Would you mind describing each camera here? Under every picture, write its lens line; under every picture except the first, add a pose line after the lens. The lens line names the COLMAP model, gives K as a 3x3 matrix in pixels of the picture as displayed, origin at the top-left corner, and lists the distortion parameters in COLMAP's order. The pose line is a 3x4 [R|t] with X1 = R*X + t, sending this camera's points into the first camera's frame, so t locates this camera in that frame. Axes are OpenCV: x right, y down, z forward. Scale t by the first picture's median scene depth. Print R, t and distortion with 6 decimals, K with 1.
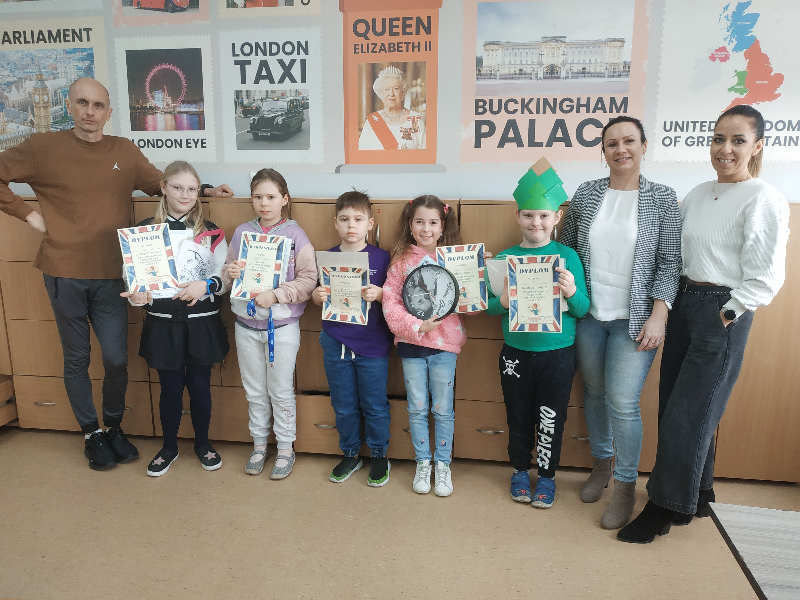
lens RADIAL K [[597.9, 0, 400.0], [0, 597.9, 300.0], [0, 0, 1]] dist [-0.003696, 0.003795]
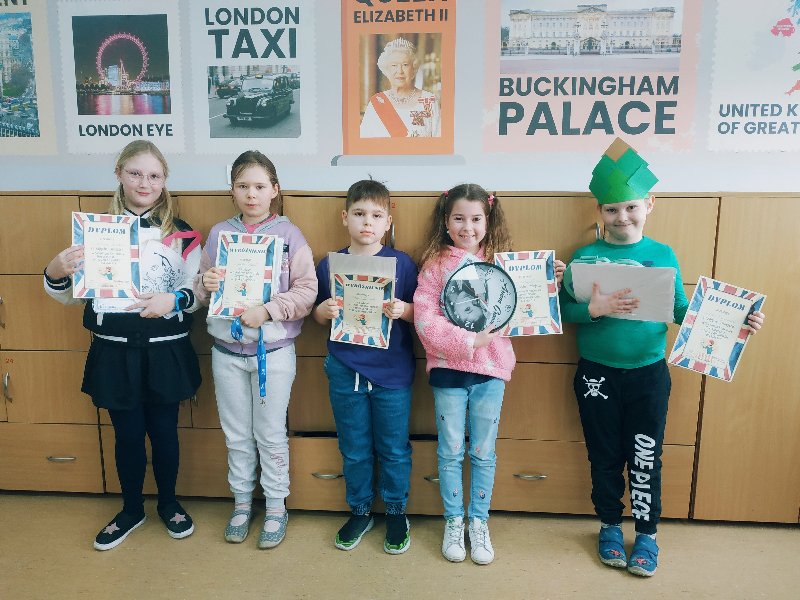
lens RADIAL K [[597.9, 0, 400.0], [0, 597.9, 300.0], [0, 0, 1]] dist [-0.003696, 0.003795]
pose [[0.997515, -0.010218, 0.069714, -0.079011], [0.013290, 0.998954, -0.043751, 0.013028], [-0.069194, 0.044568, 0.996607, 0.187047]]
